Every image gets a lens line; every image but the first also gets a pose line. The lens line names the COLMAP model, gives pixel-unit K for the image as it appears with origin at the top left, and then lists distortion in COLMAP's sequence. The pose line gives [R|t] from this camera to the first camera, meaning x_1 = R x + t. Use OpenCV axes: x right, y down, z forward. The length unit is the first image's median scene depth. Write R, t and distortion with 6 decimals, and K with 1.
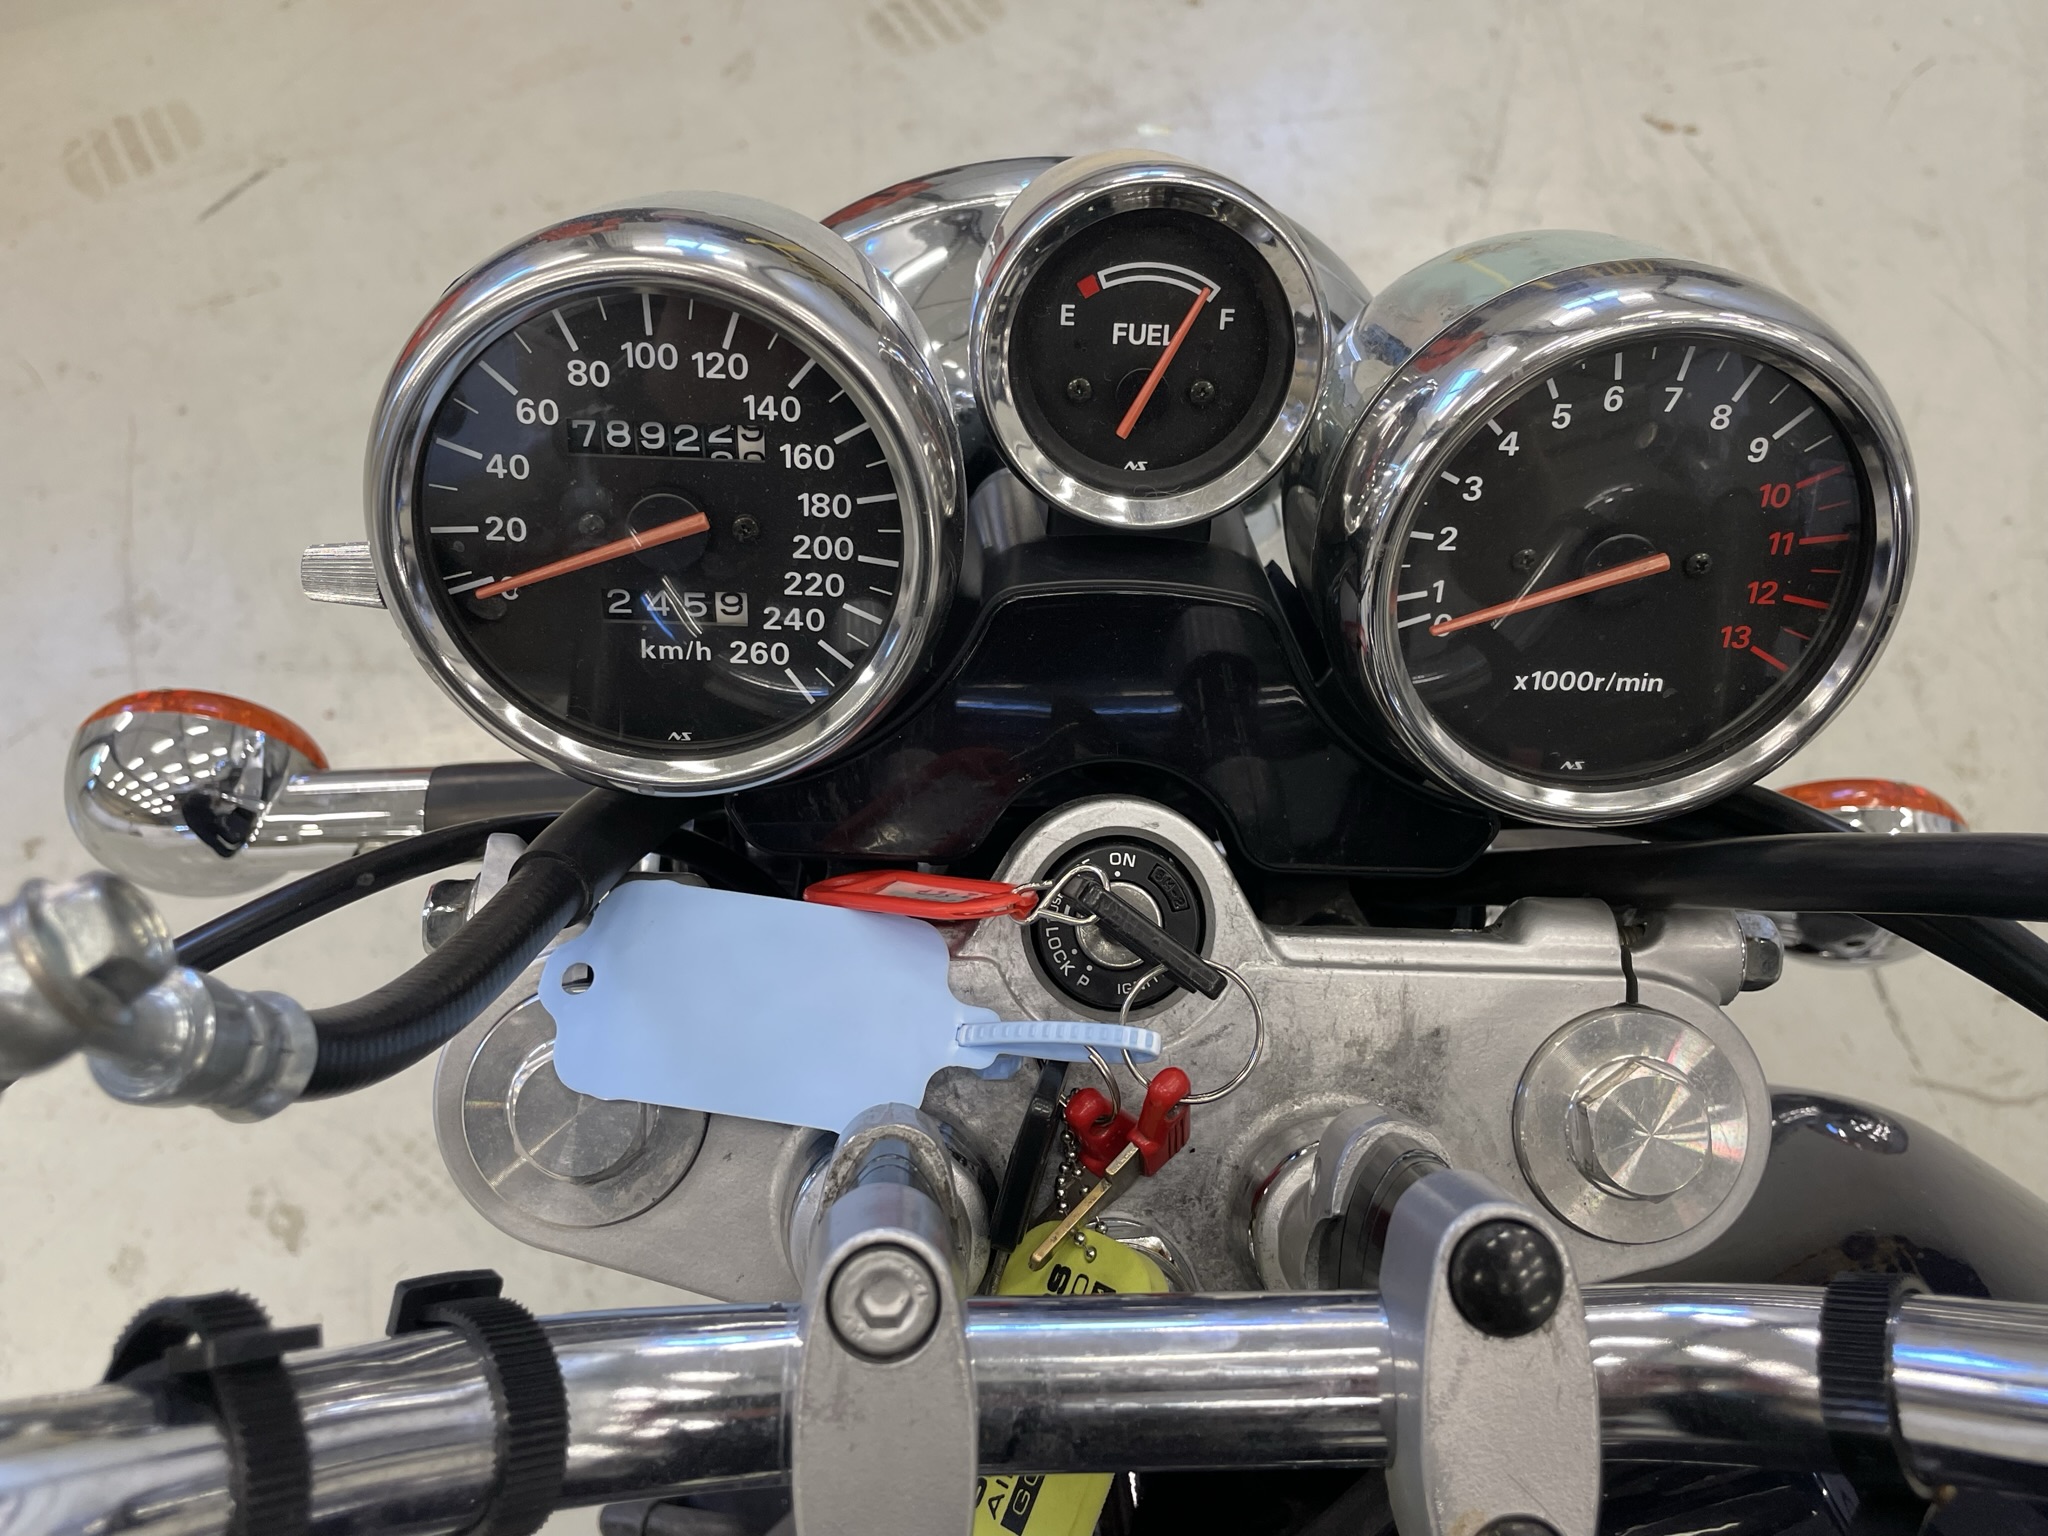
lens RADIAL K [[1656.0, 0, 1028.7], [0, 1656.0, 766.2], [0, 0, 1]] dist [0.003743, -0.024549]
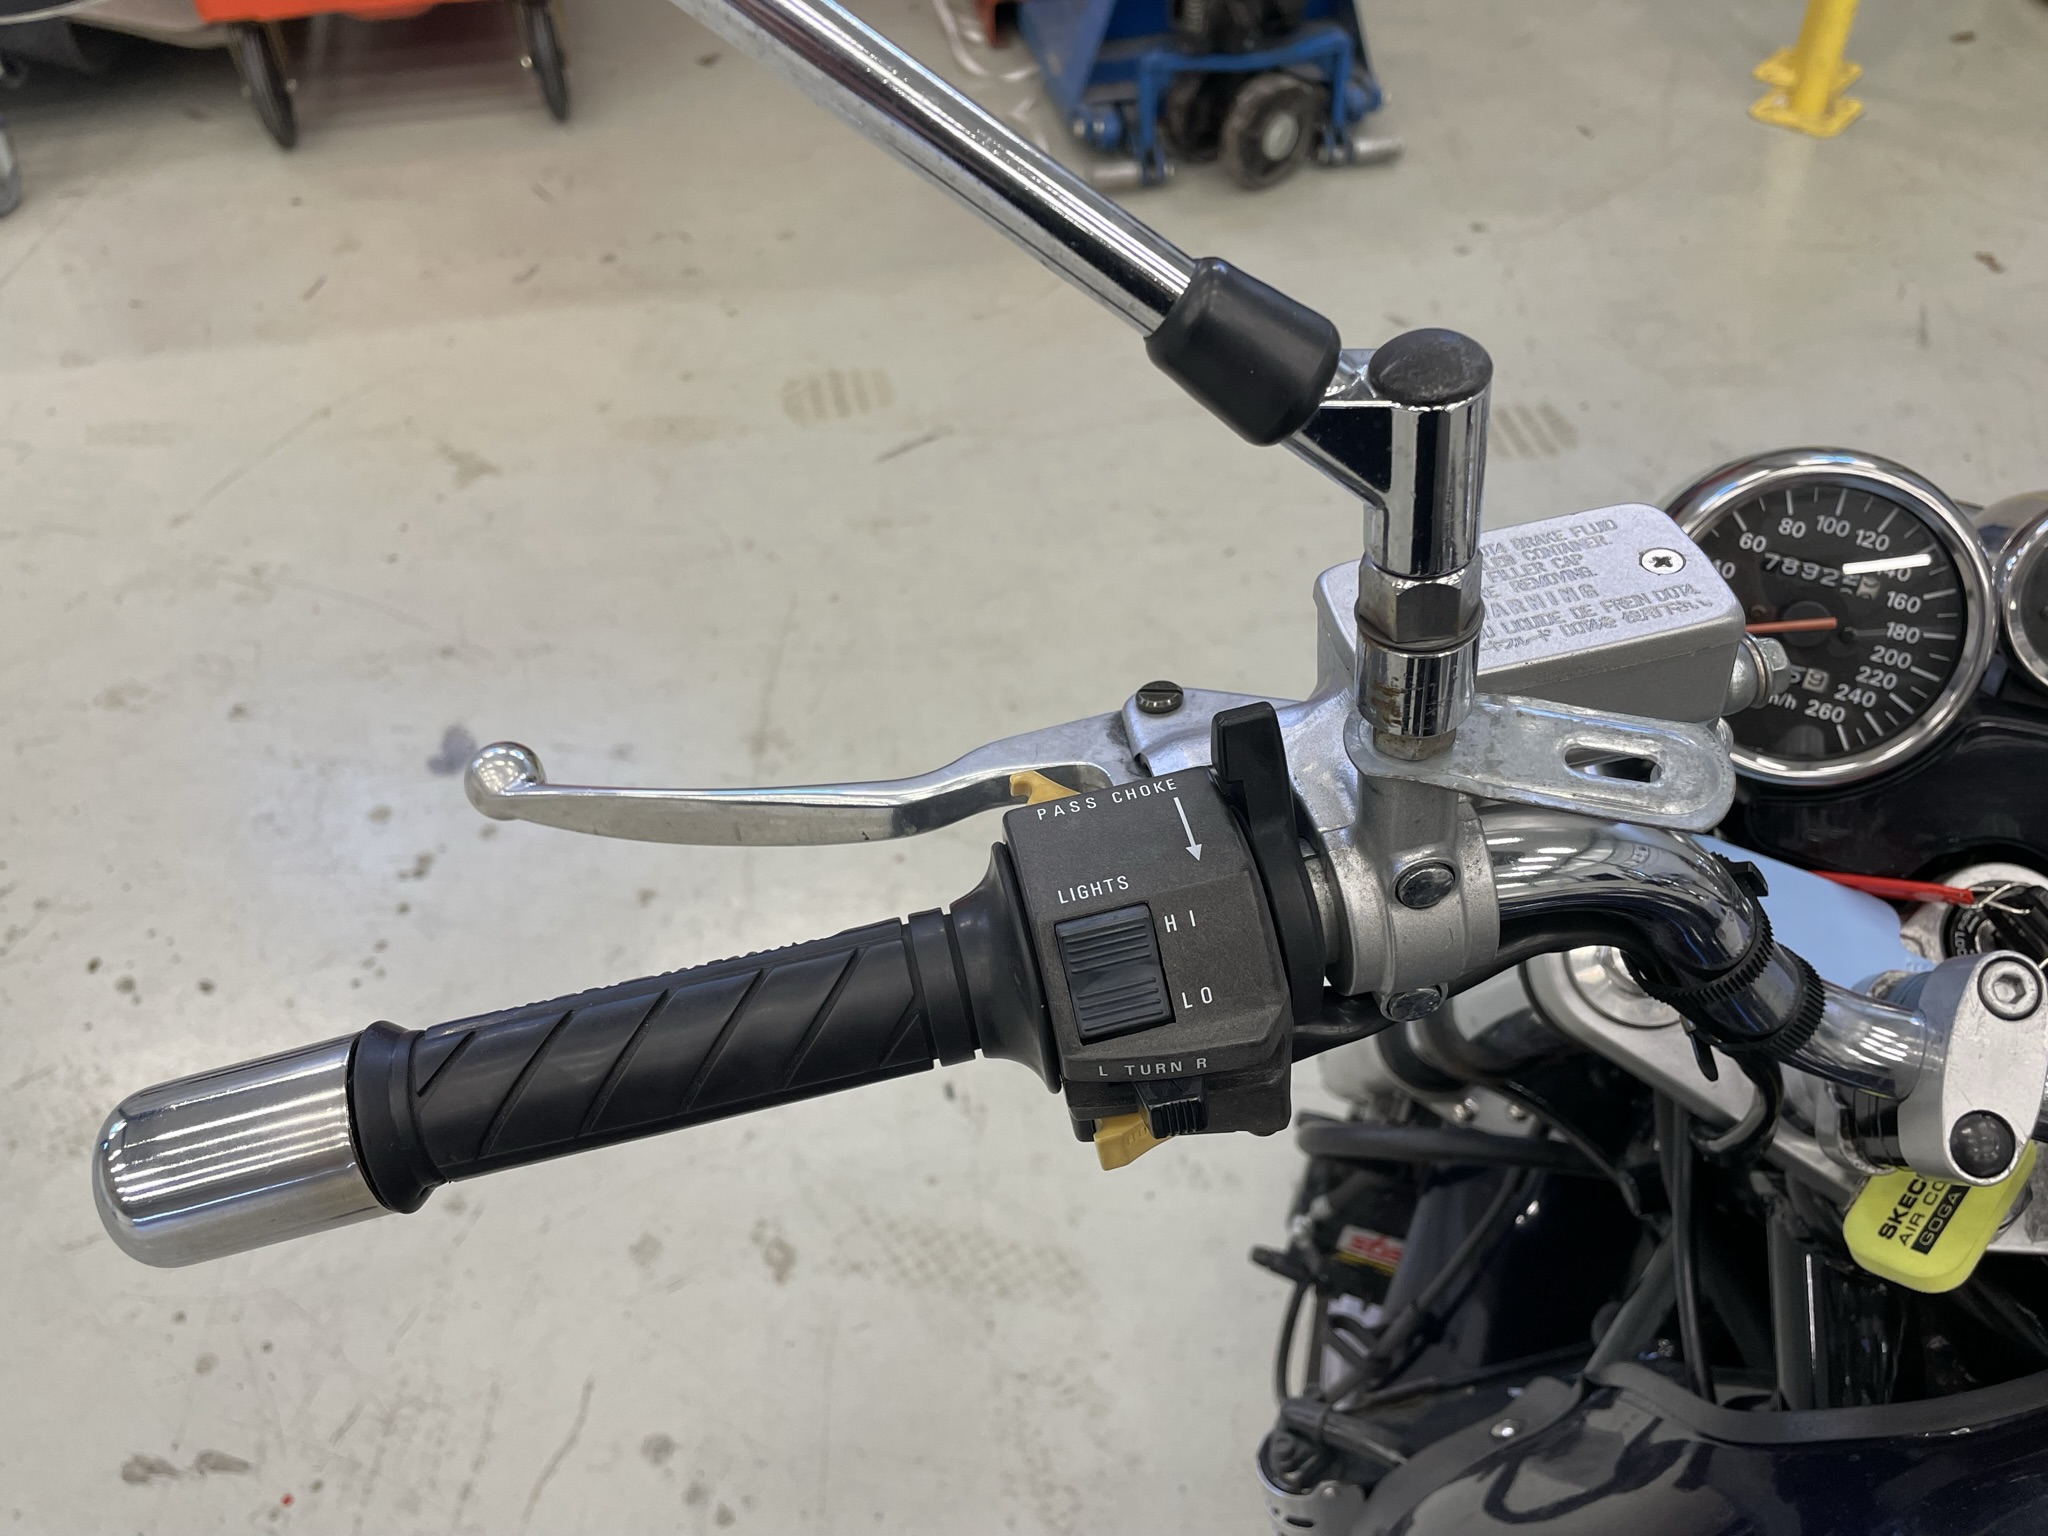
lens RADIAL K [[1656.0, 0, 1023.4], [0, 1656.0, 772.8], [0, 0, 1]] dist [0.003743, -0.024549]
pose [[0.946357, 0.246819, -0.208537, -0.130114], [-0.285583, 0.940825, -0.182458, 0.120978], [0.151163, 0.232225, 0.960844, -0.163220]]
